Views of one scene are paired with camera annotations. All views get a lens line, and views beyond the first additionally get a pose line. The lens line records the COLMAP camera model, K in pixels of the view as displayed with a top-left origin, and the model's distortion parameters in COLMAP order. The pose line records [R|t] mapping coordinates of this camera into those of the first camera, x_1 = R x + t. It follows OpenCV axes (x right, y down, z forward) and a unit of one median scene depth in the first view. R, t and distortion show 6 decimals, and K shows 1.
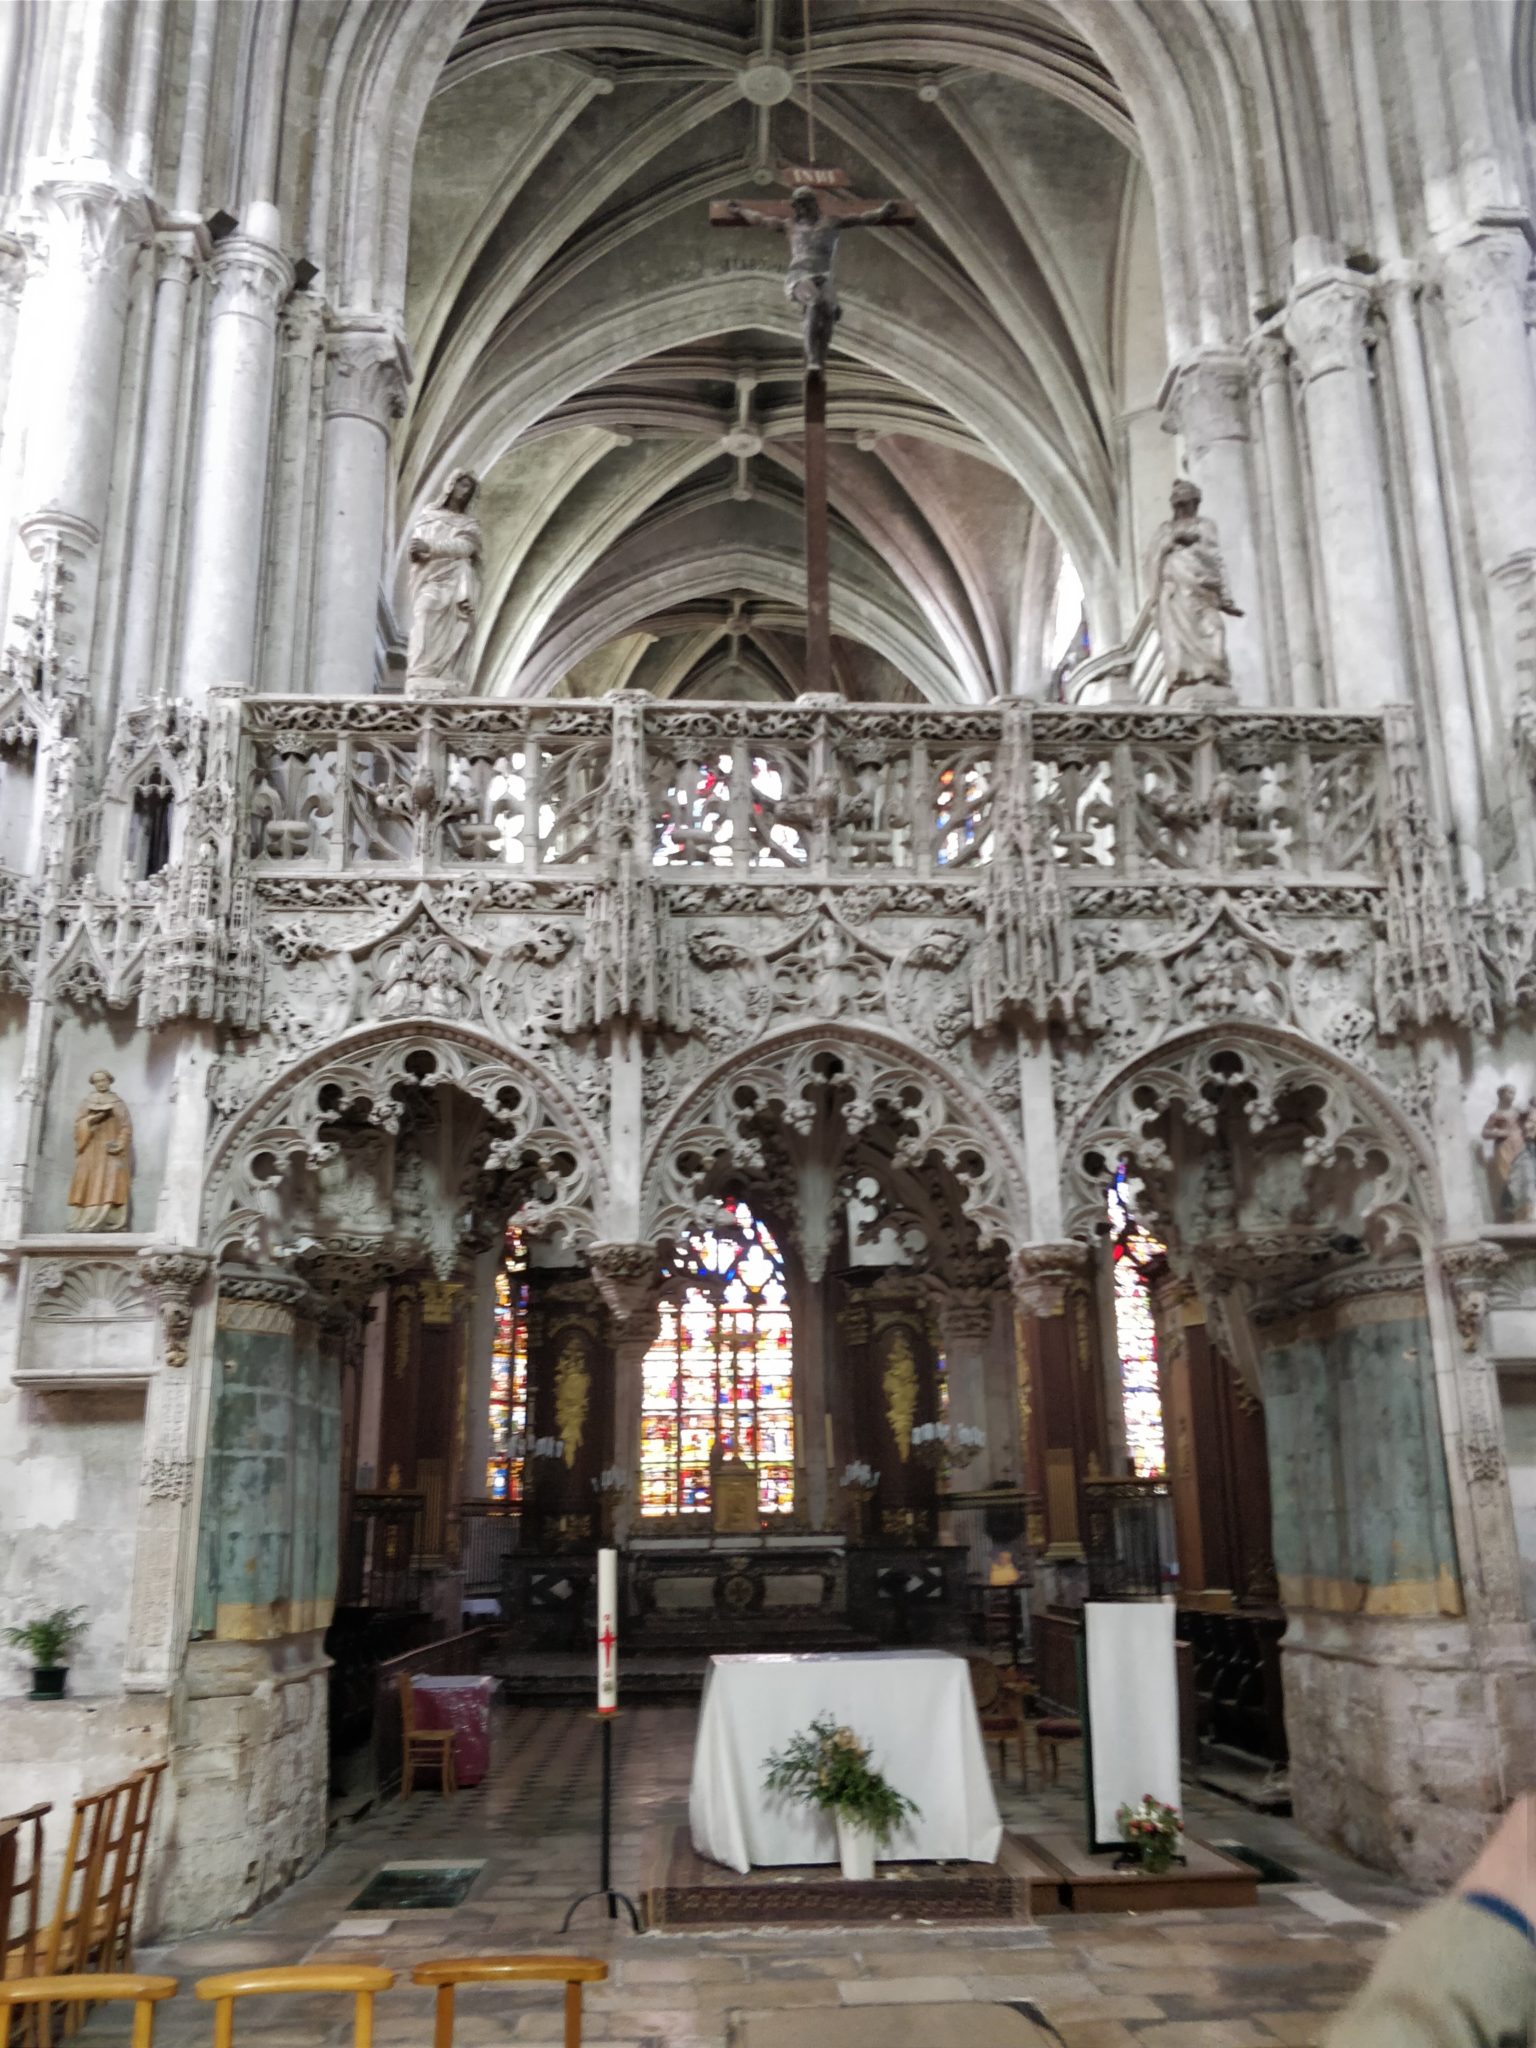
lens RADIAL K [[1669.5, 0, 780.0], [0, 1669.5, 1019.2], [0, 0, 1]] dist [0.083682, -0.126053]
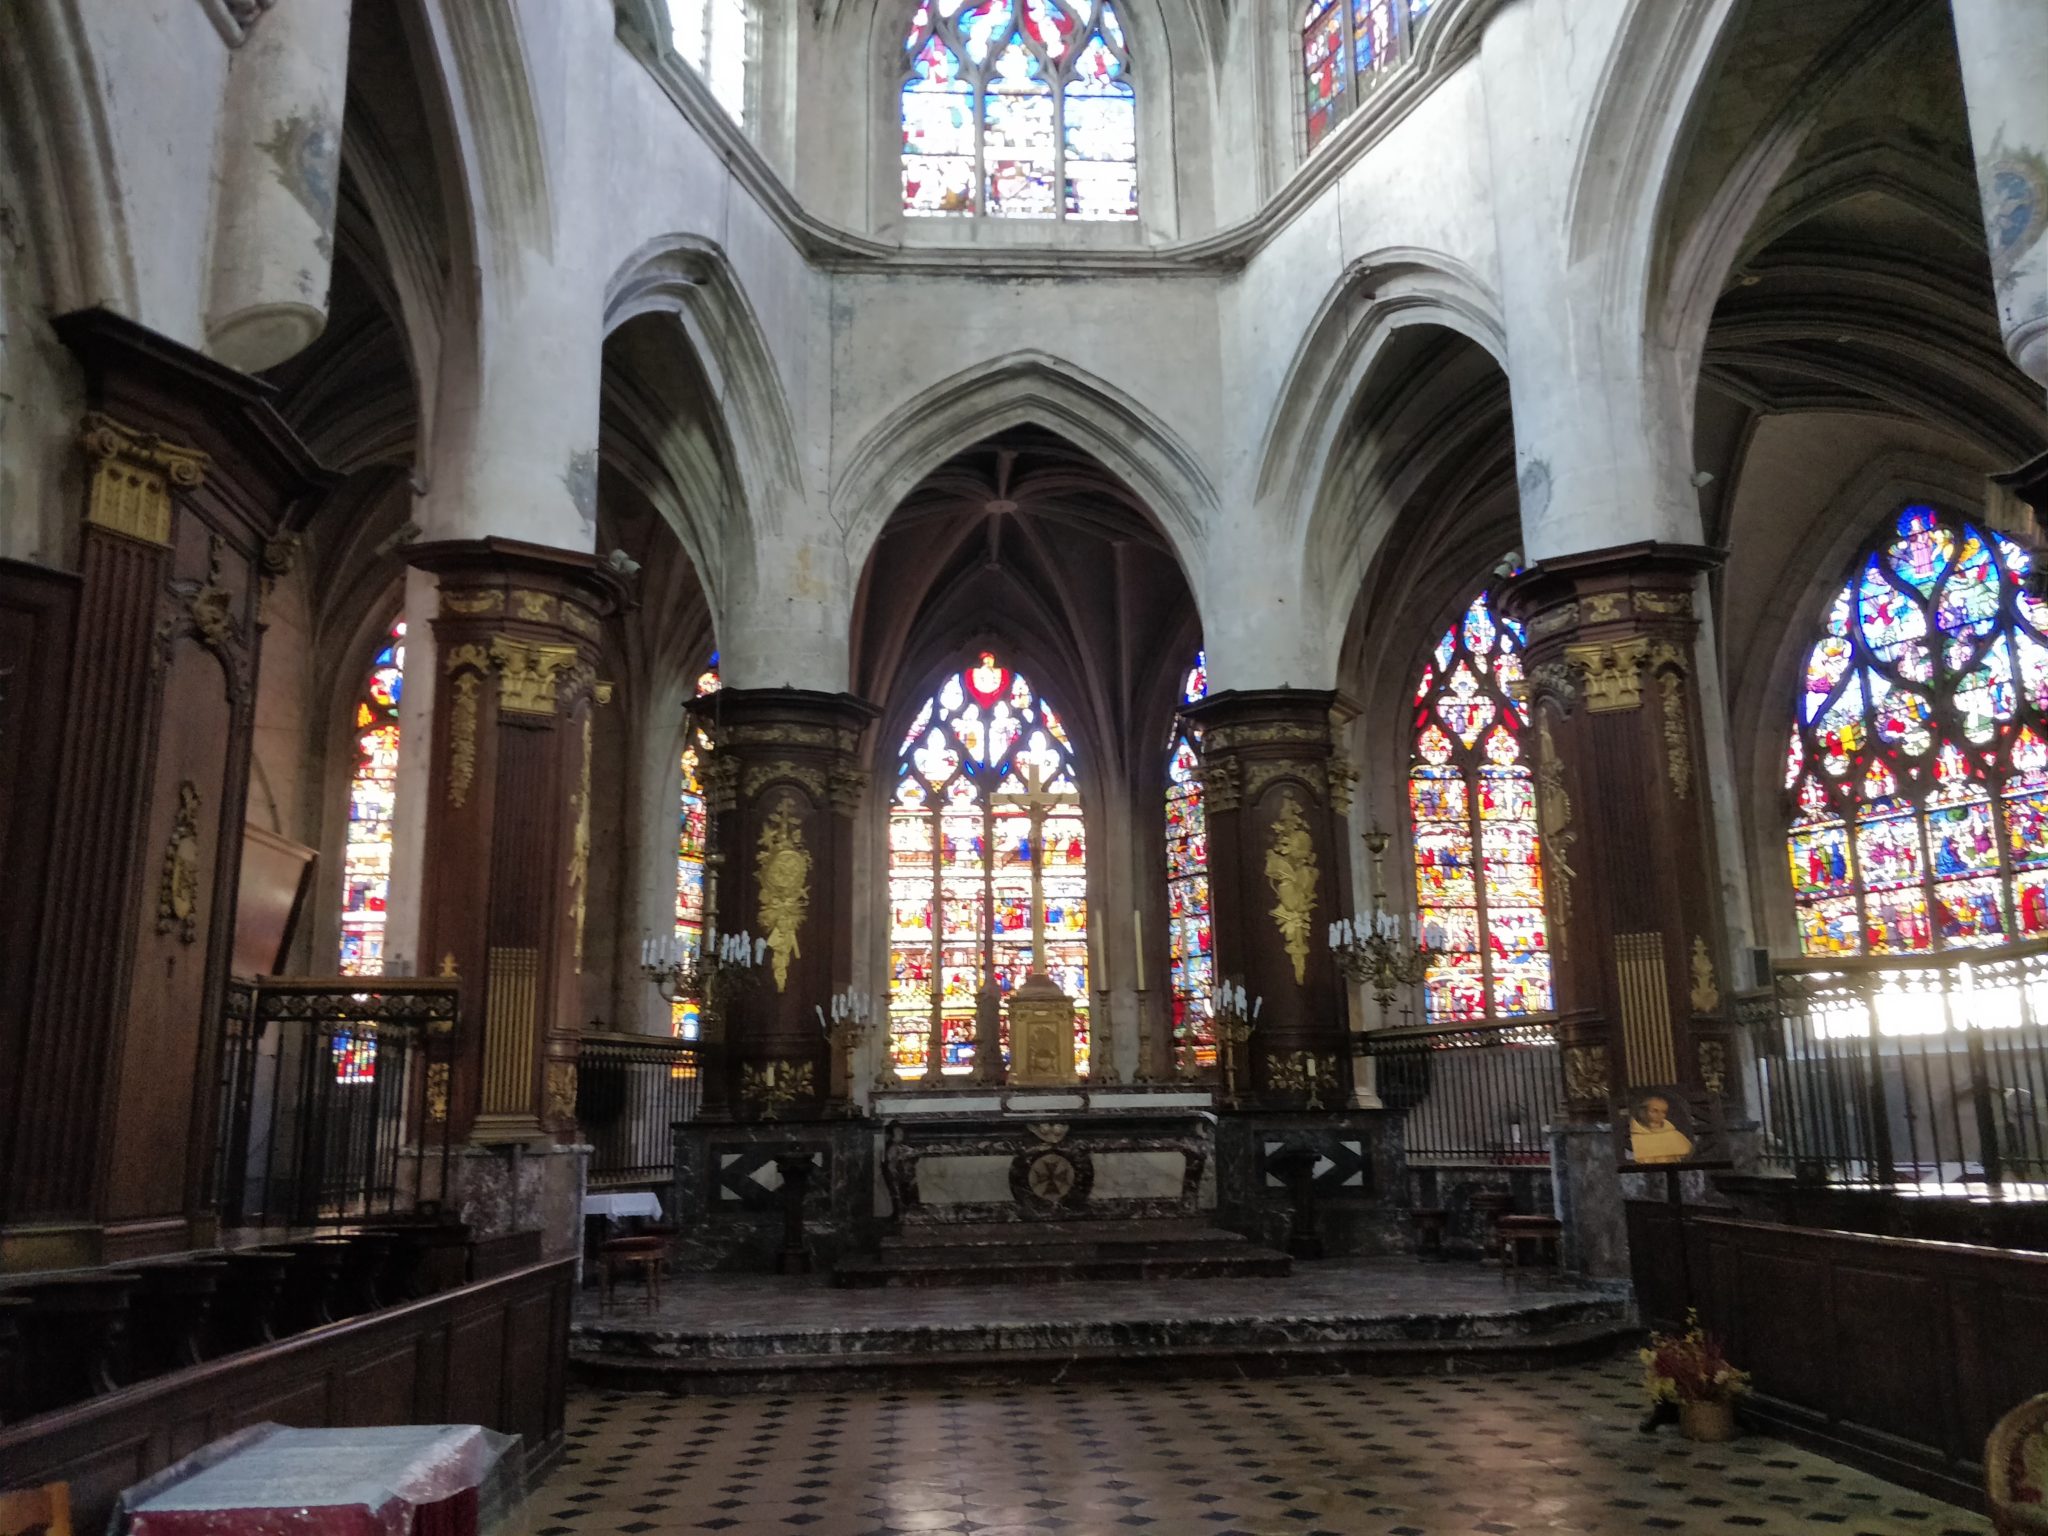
lens RADIAL K [[1618.7, 0, 1042.1], [0, 1618.7, 763.6], [0, 0, 1]] dist [0.236925, -0.675915]
pose [[0.999823, 0.001018, 0.018766, -0.096558], [-0.002509, 0.996825, 0.079578, 0.338815], [-0.018626, -0.079611, 0.996652, 0.993712]]
